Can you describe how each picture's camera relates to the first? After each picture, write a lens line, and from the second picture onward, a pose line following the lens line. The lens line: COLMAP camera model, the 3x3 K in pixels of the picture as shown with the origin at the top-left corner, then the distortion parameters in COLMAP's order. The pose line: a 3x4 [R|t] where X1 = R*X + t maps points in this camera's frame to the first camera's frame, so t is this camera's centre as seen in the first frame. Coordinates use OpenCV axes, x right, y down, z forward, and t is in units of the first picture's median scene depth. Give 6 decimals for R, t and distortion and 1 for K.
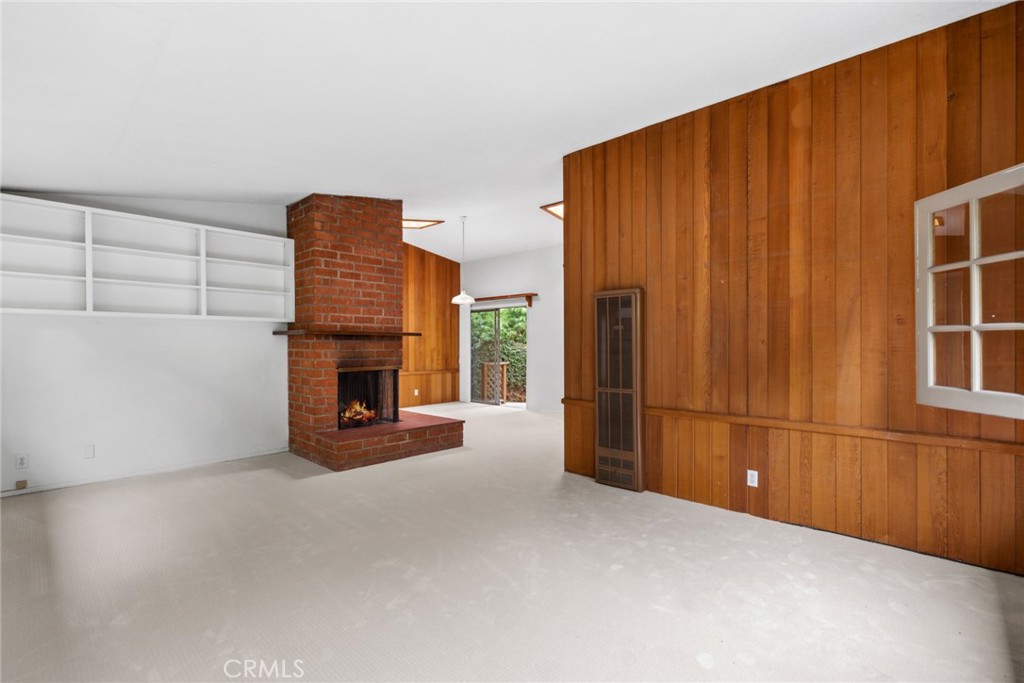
lens RADIAL K [[473.7, 0, 514.9], [0, 473.7, 342.9], [0, 0, 1]] dist [-0.000614, -0.000116]
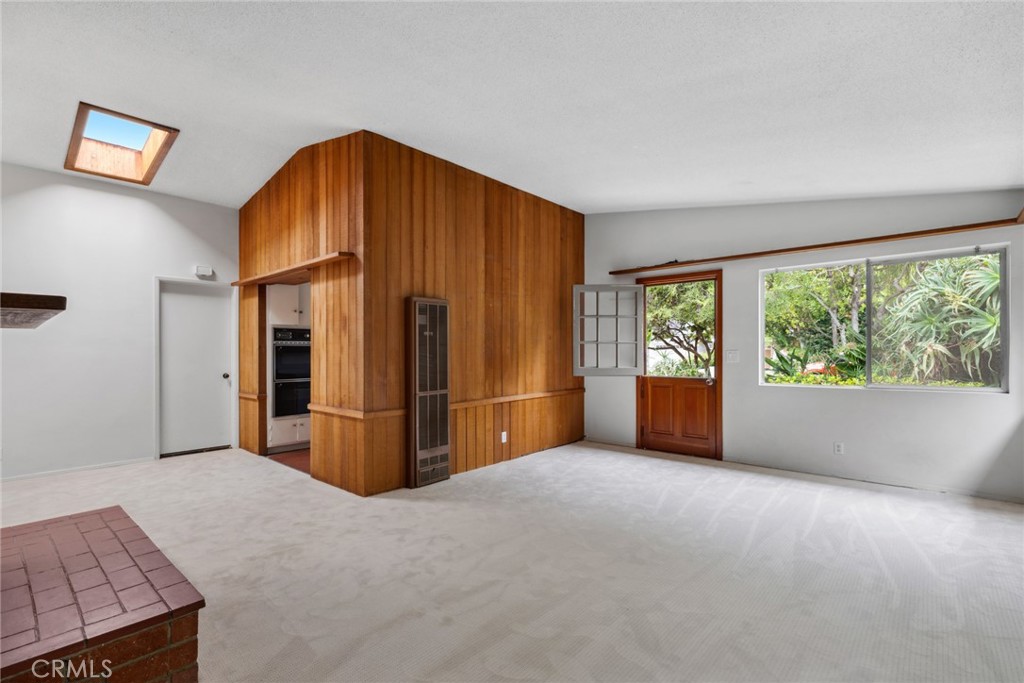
lens RADIAL K [[469.0, 0, 513.1], [0, 469.0, 349.6], [0, 0, 1]] dist [-0.000490, -0.000093]
pose [[-0.022412, -0.002856, 0.999745, -0.895976], [-0.002821, 0.999992, 0.002793, -0.000082], [-0.999745, -0.002758, -0.022420, 0.893259]]
